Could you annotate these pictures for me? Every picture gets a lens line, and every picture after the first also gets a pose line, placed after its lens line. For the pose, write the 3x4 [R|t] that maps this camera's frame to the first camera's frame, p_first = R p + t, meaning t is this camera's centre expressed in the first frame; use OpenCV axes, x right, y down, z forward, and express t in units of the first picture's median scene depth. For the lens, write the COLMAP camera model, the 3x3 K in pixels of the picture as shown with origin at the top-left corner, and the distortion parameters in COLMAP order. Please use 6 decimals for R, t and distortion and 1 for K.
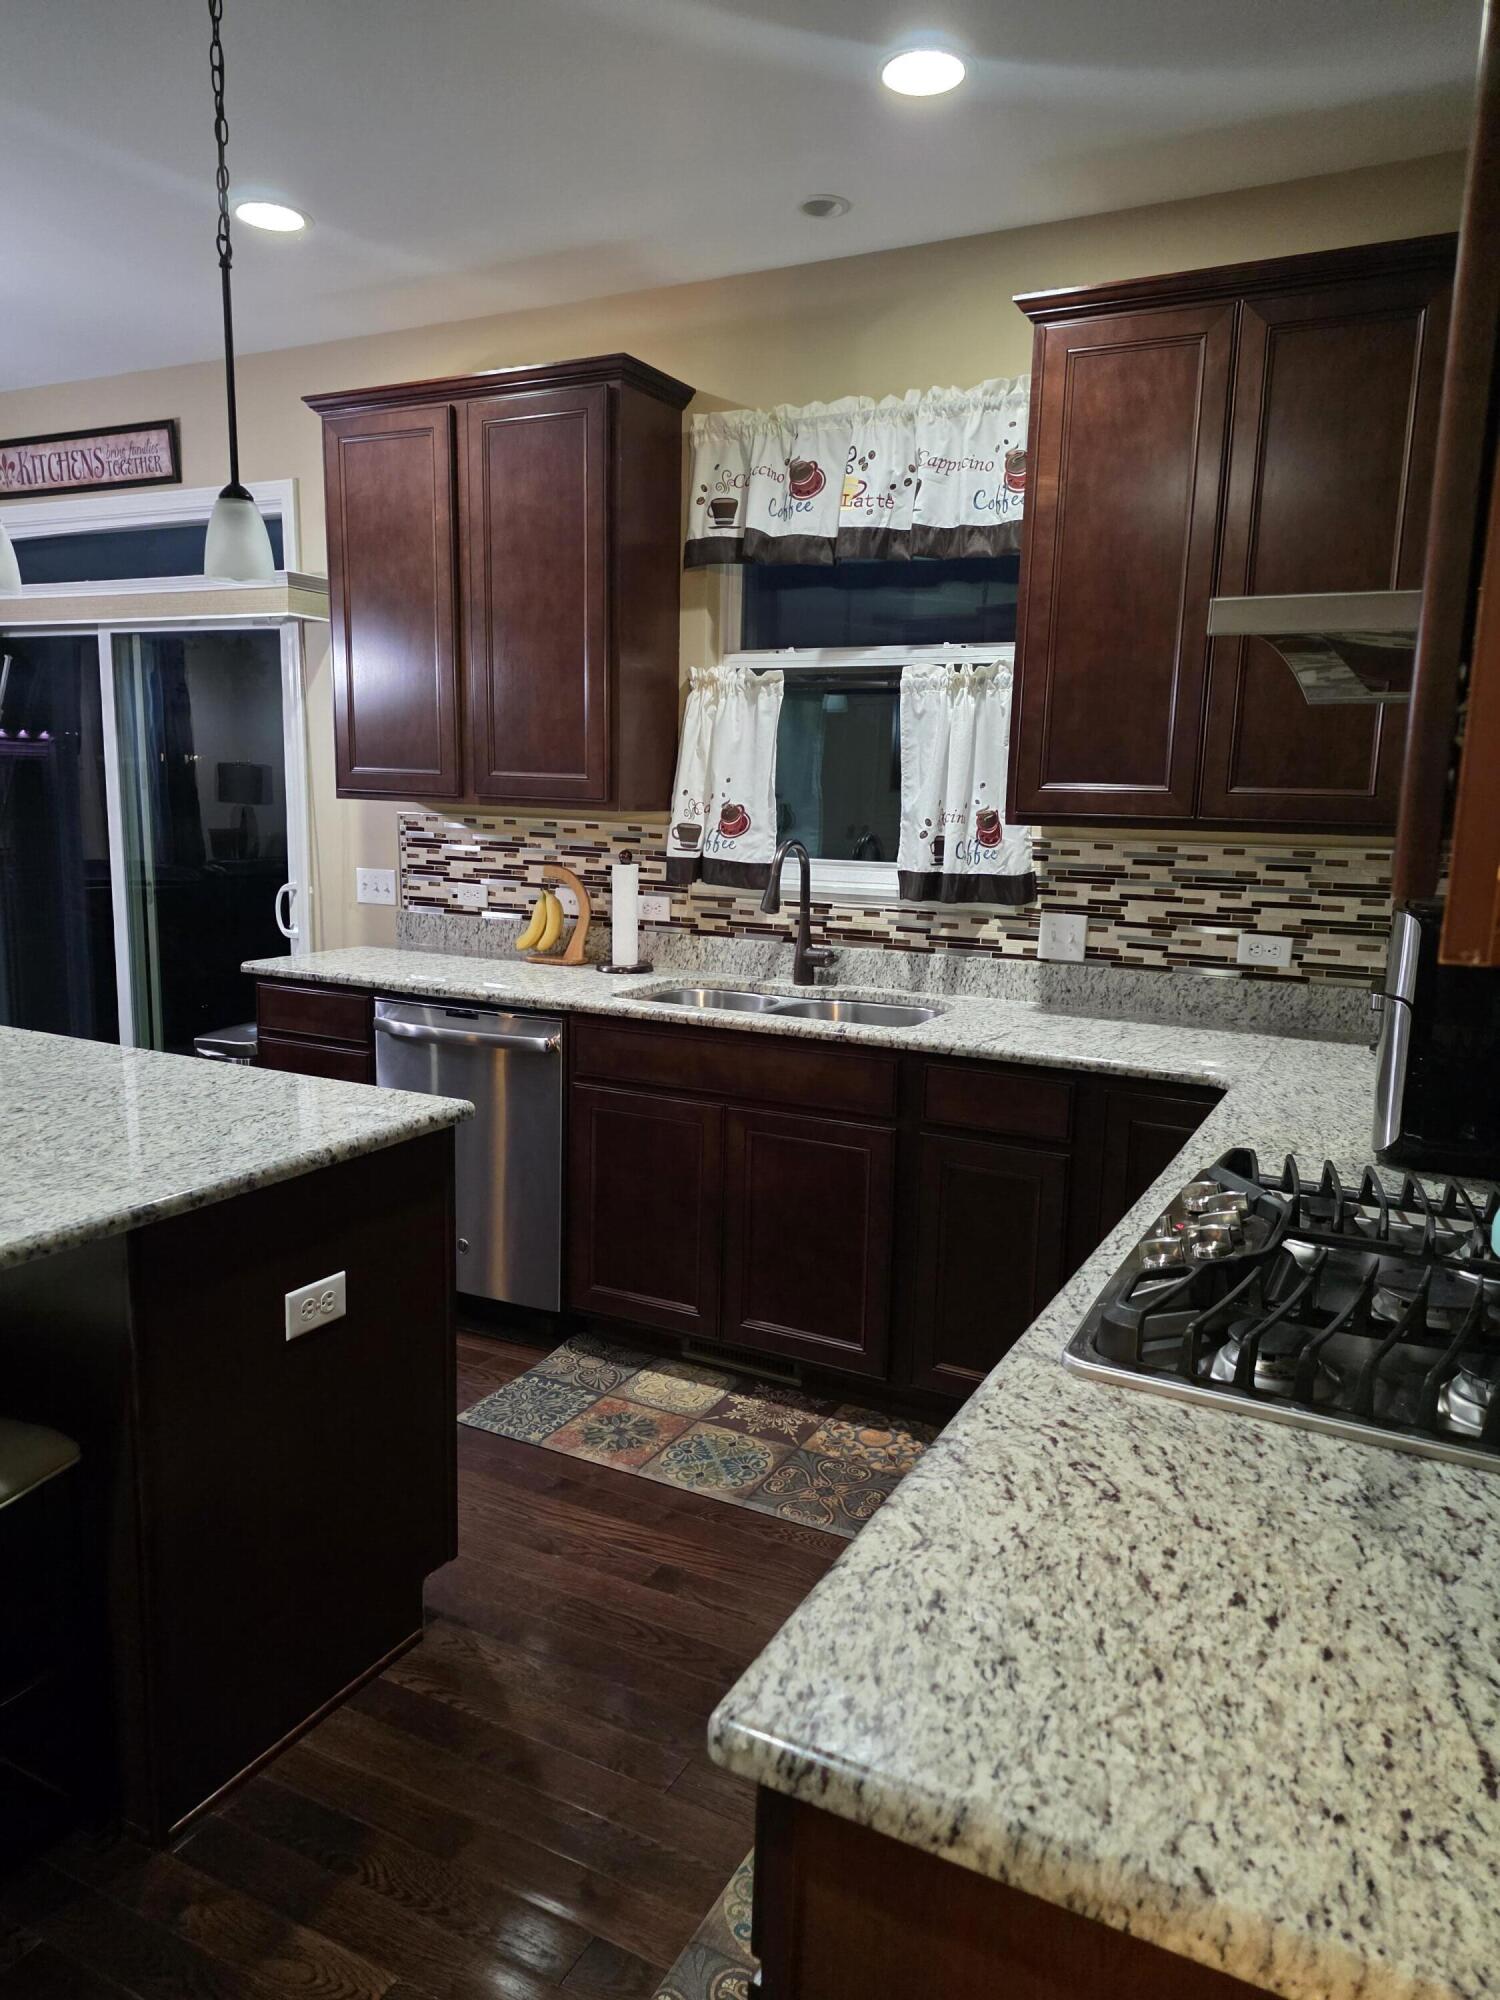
lens RADIAL K [[1332.7, 0, 755.9], [0, 1332.7, 1006.0], [0, 0, 1]] dist [0.042651, -0.020365]
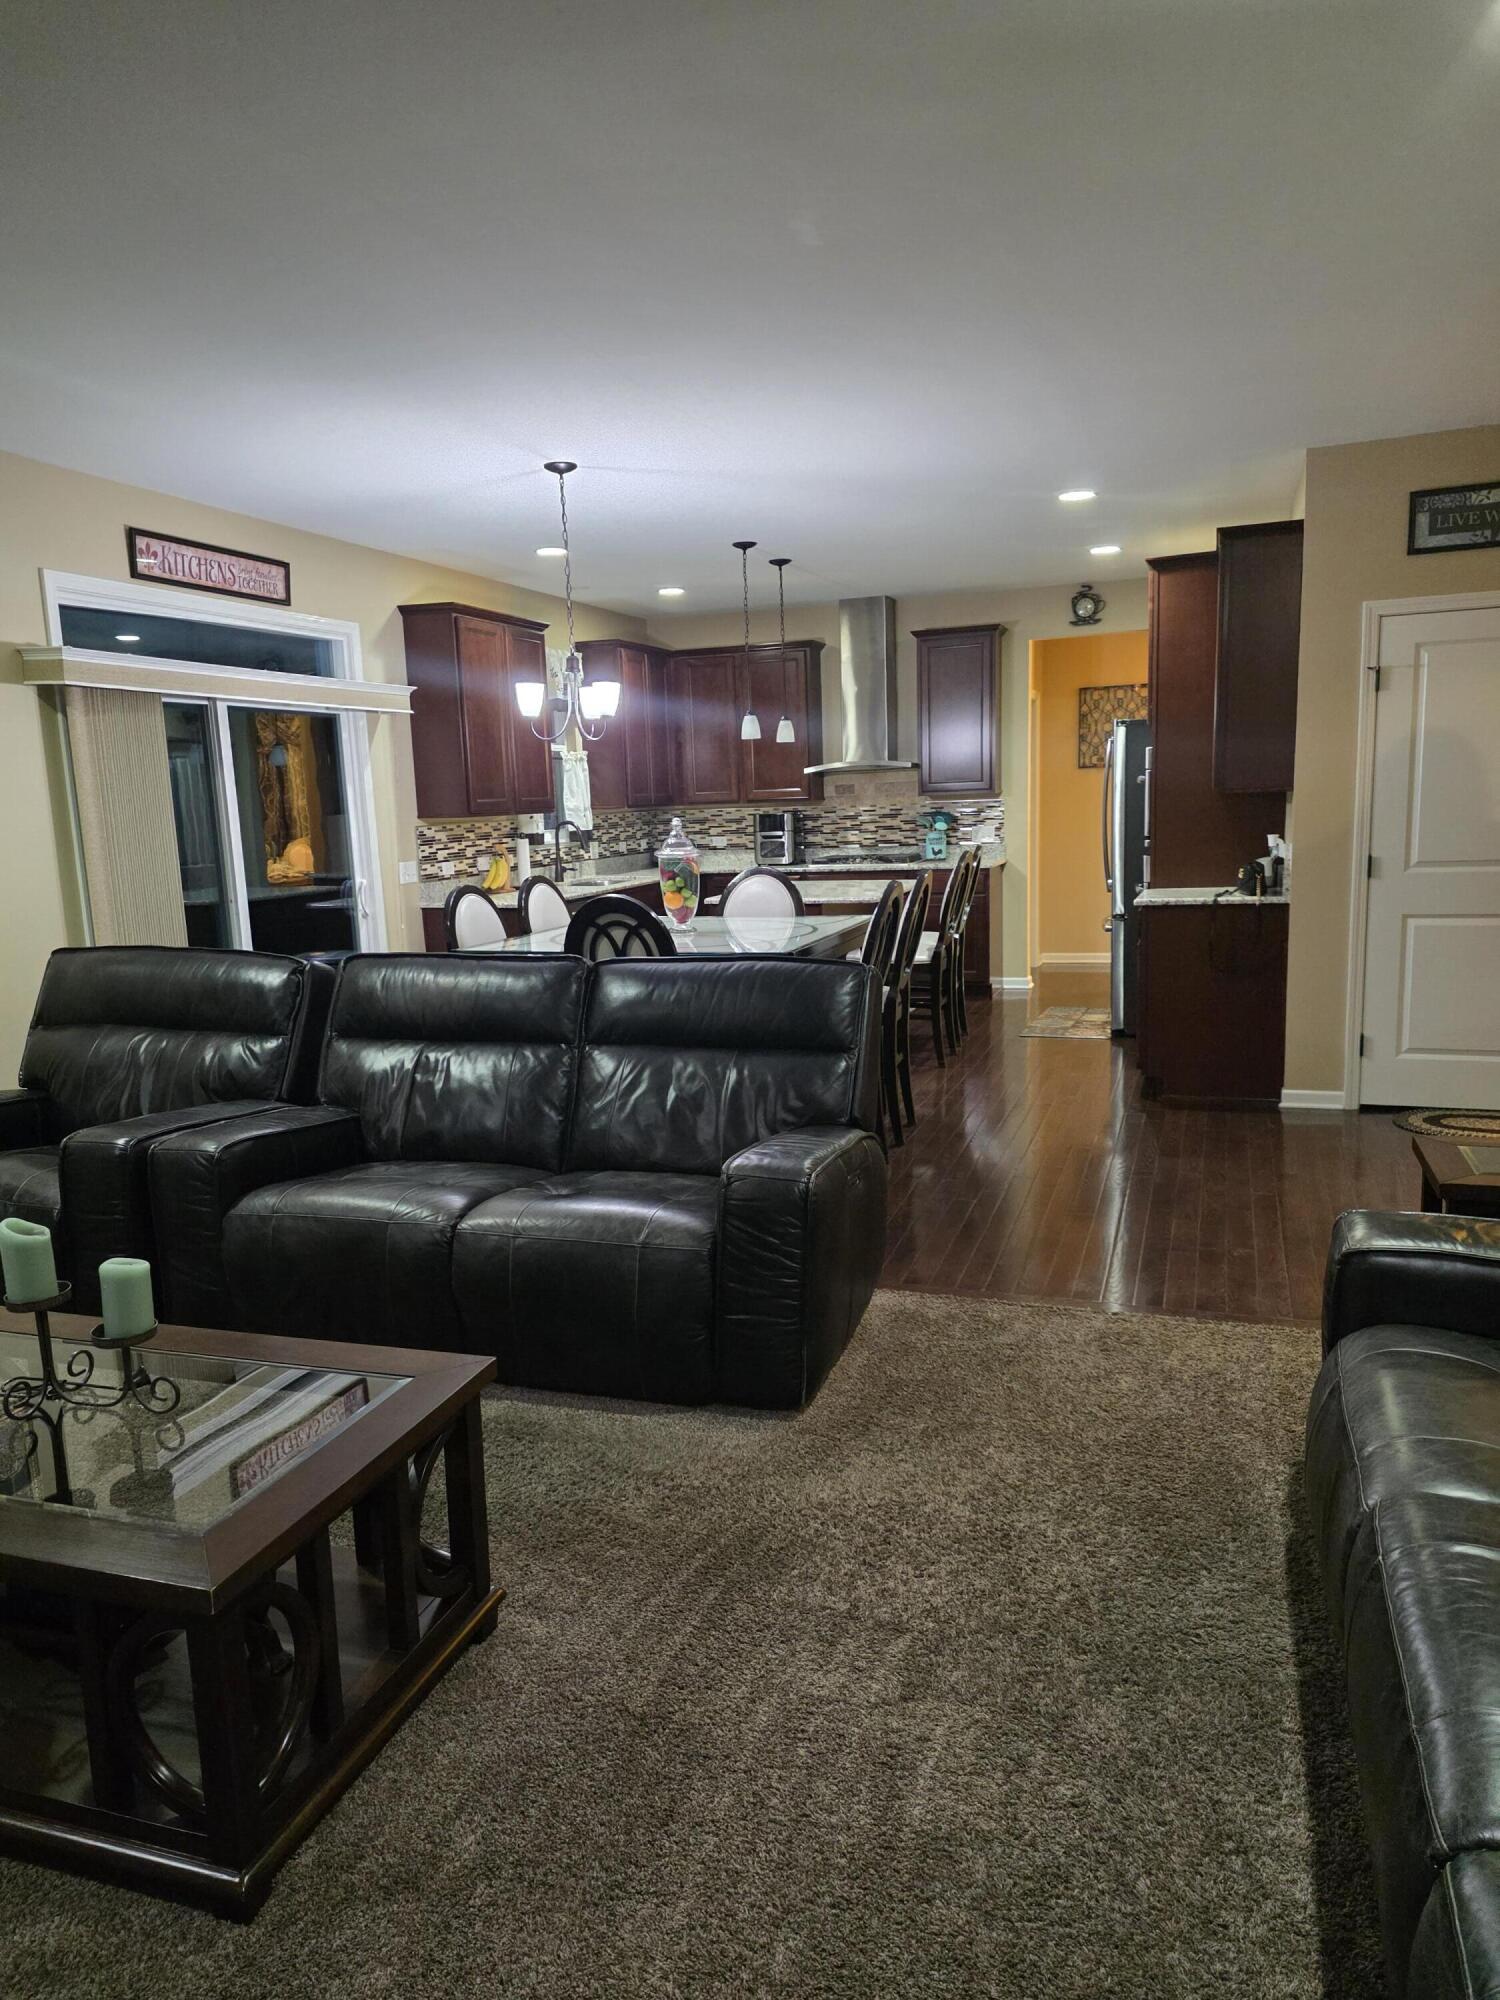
lens RADIAL K [[1332.7, 0, 751.3], [0, 1332.7, 1005.7], [0, 0, 1]] dist [0.042651, -0.020365]
pose [[-0.129099, -0.177200, 0.975671, -2.469813], [0.194319, 0.960308, 0.200121, -0.223324], [-0.972406, 0.215427, -0.089541, 0.954074]]
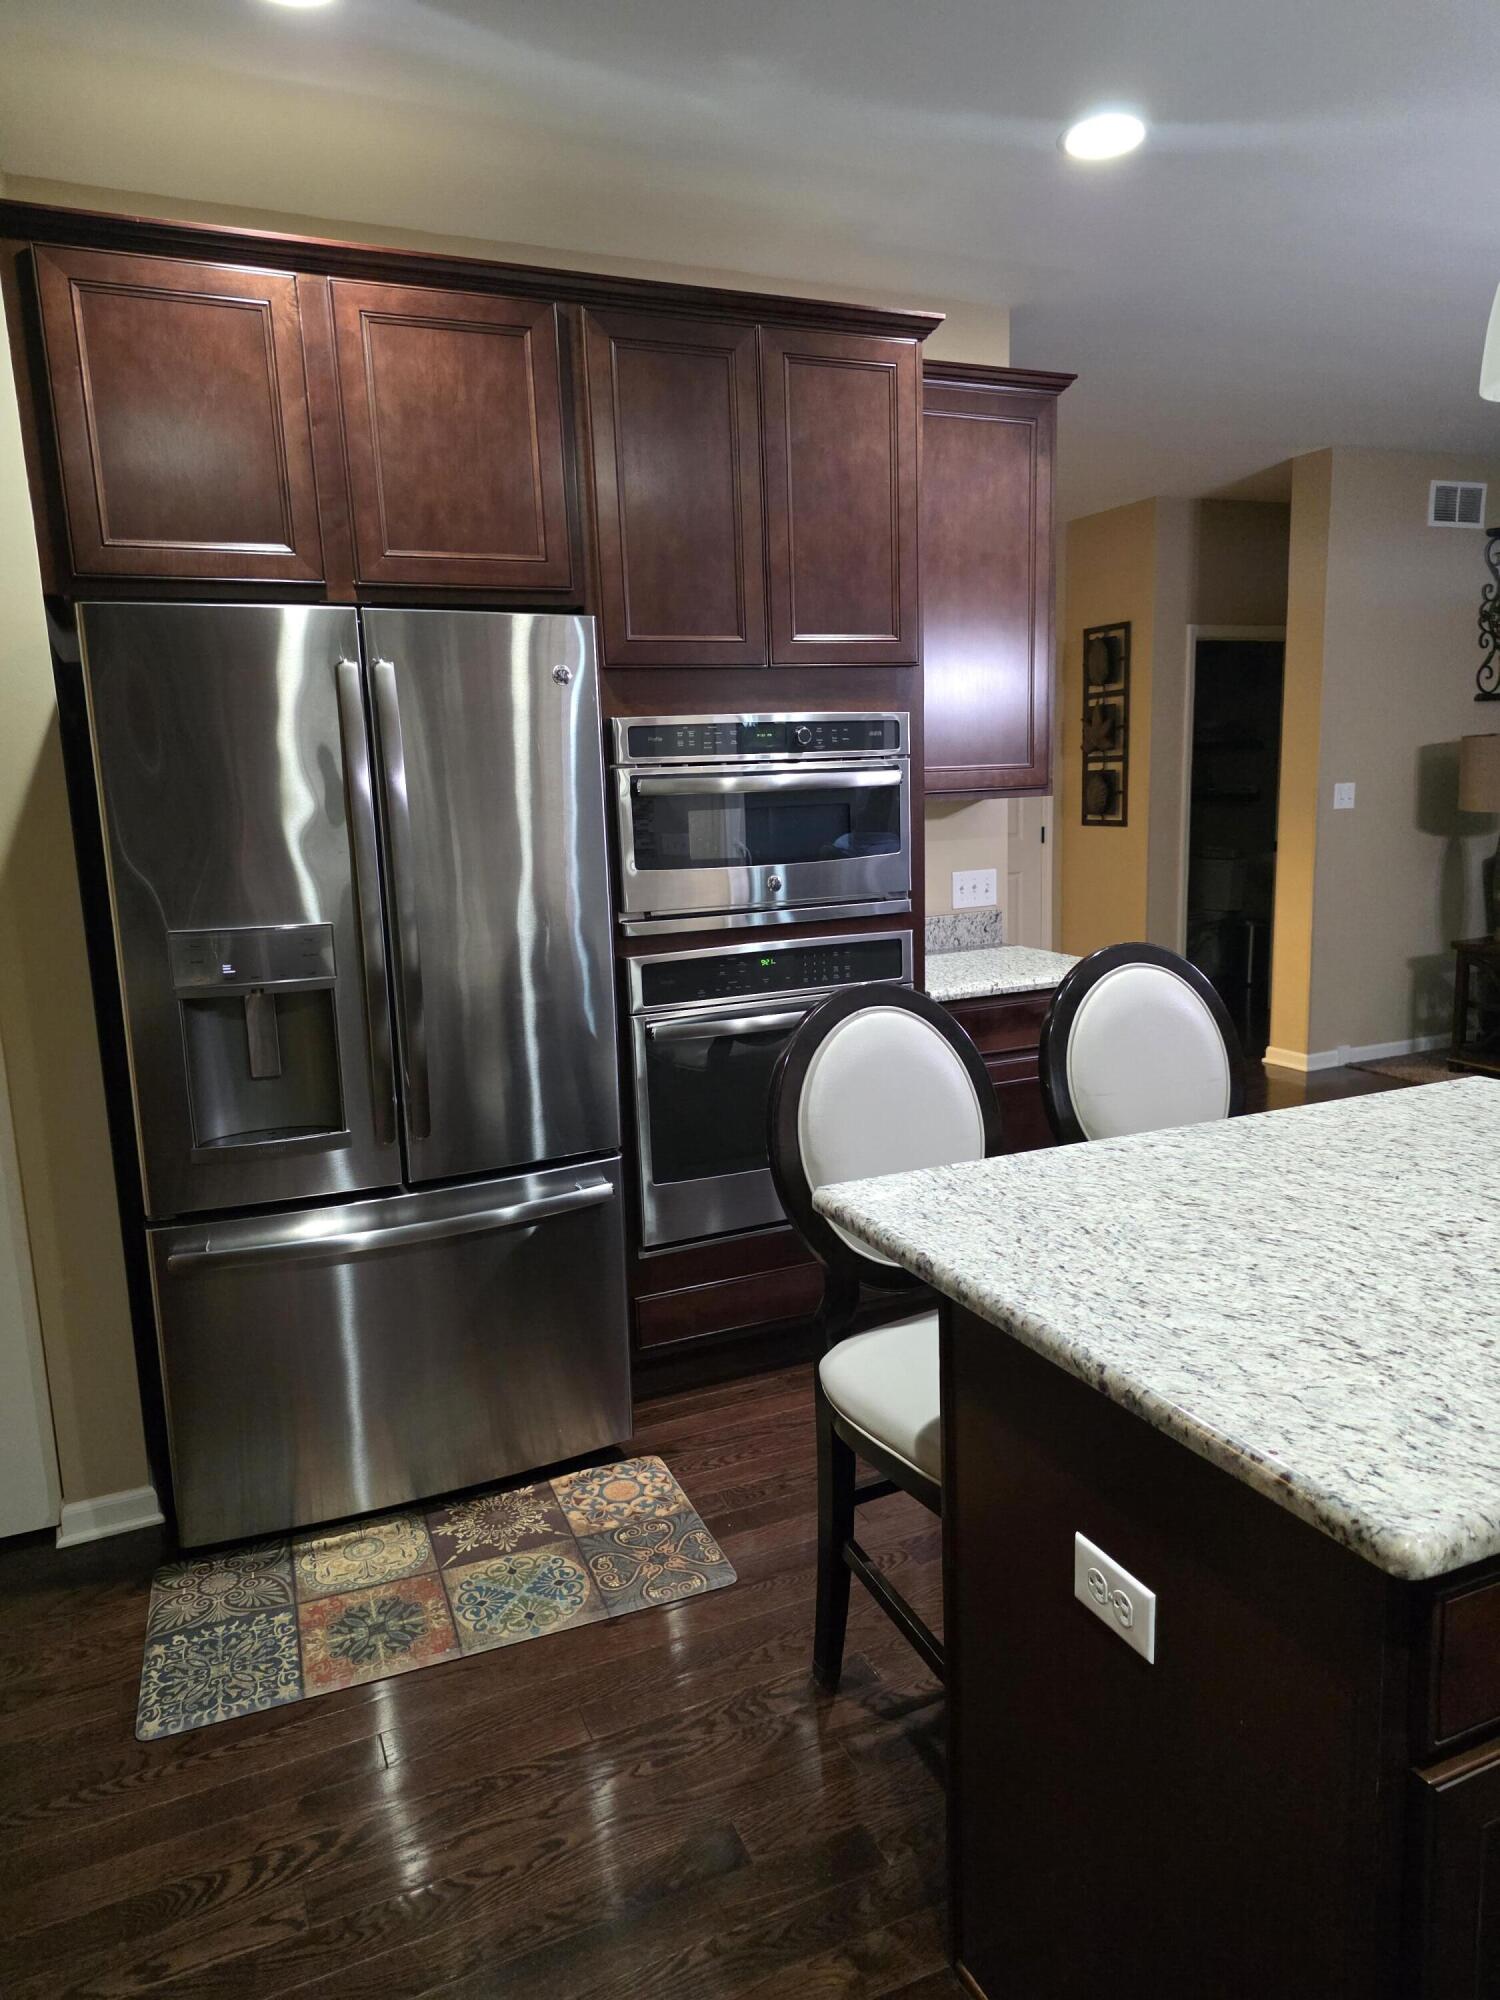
lens RADIAL K [[1332.7, 0, 748.0], [0, 1332.7, 1002.8], [0, 0, 1]] dist [0.042651, -0.020365]
pose [[-0.623407, 0.128573, -0.771254, 0.142266], [-0.110355, 0.962046, 0.249580, -0.112633], [0.774071, 0.240701, -0.585557, 0.687785]]
